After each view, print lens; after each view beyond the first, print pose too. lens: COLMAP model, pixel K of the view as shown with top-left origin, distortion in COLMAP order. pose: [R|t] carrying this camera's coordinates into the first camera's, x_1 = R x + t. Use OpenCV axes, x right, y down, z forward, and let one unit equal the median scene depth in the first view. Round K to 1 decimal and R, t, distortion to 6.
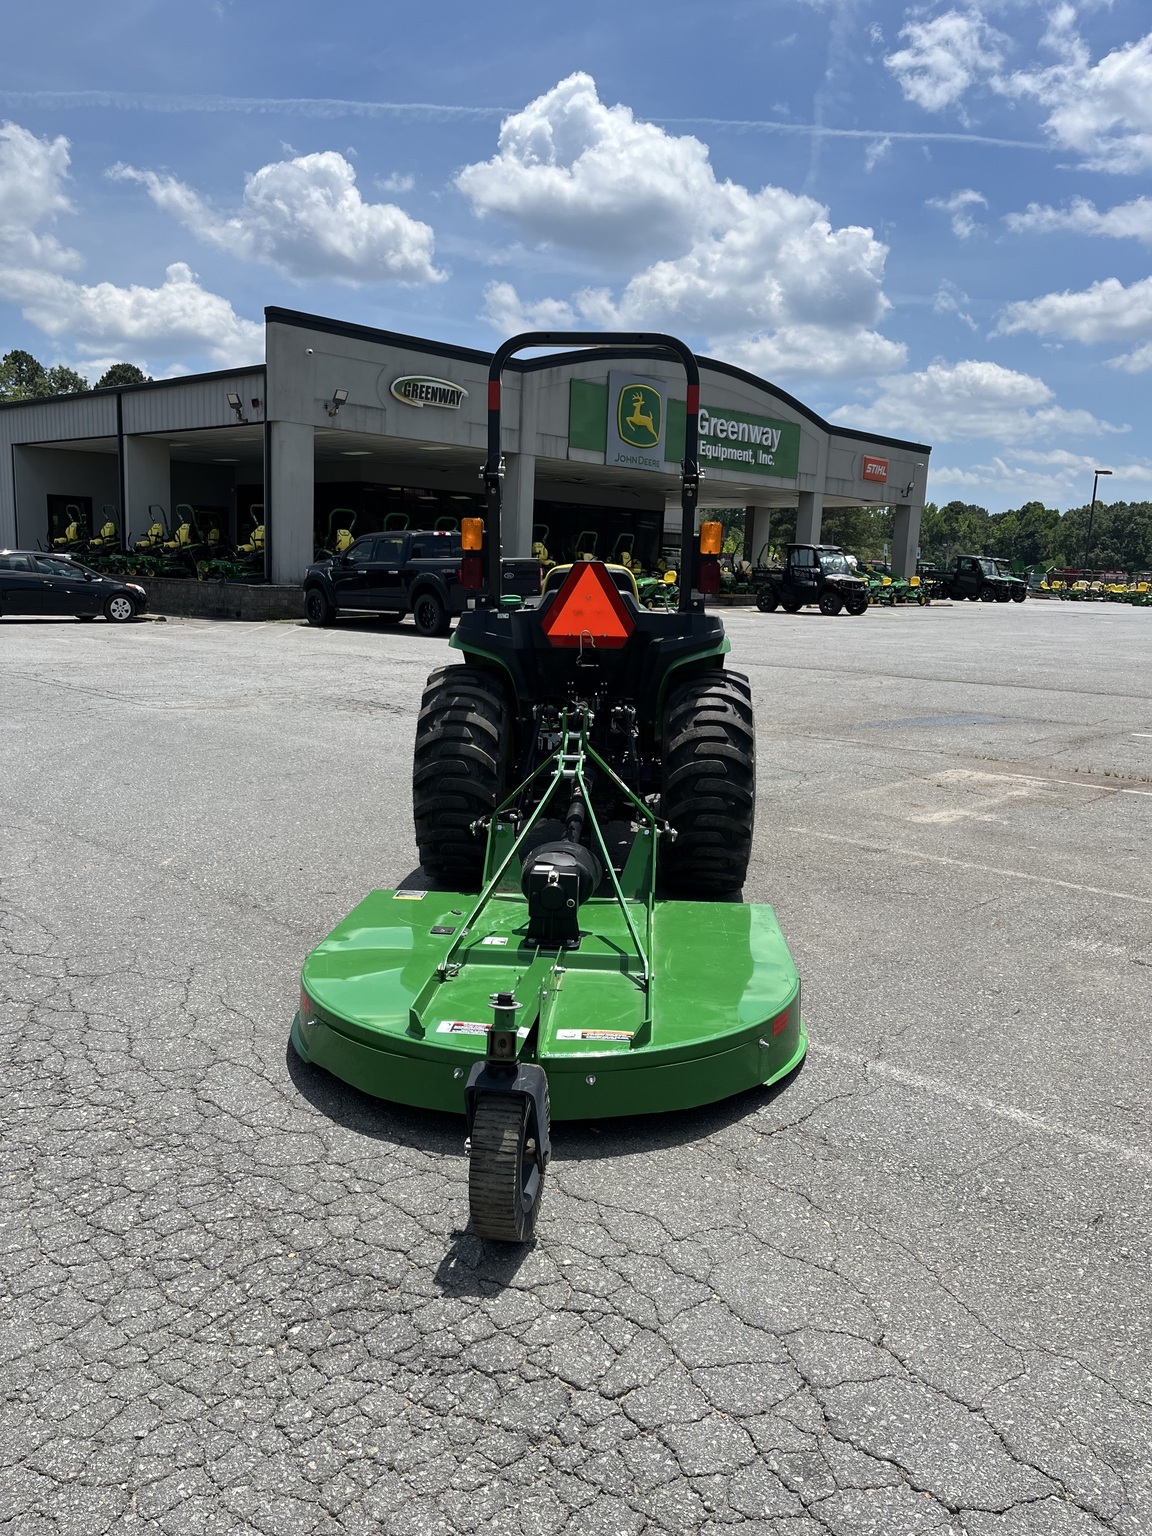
lens RADIAL K [[1170.1, 0, 571.0], [0, 1170.1, 771.7], [0, 0, 1]] dist [0.061672, -0.085173]
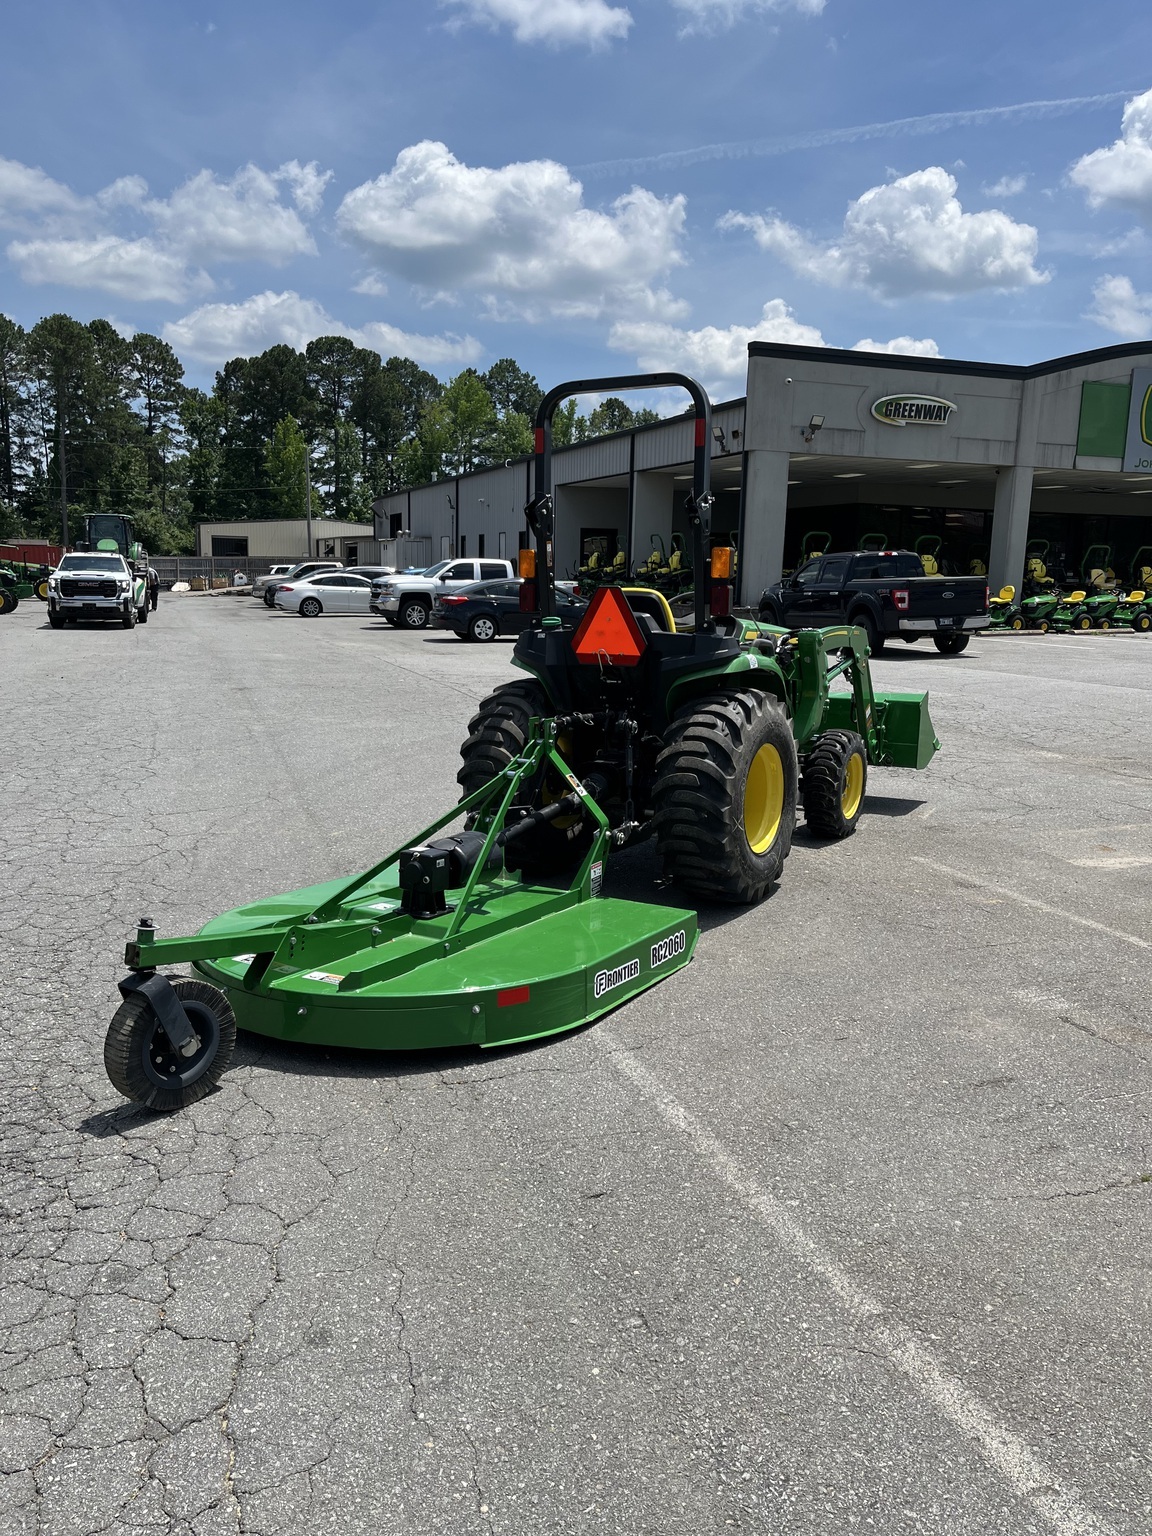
lens RADIAL K [[1170.1, 0, 571.0], [0, 1170.1, 771.7], [0, 0, 1]] dist [0.061672, -0.085173]
pose [[0.894350, 0.059038, -0.443454, 0.457544], [-0.066758, 0.997768, -0.001802, -0.002102], [0.442358, 0.031215, 0.896295, 0.007290]]
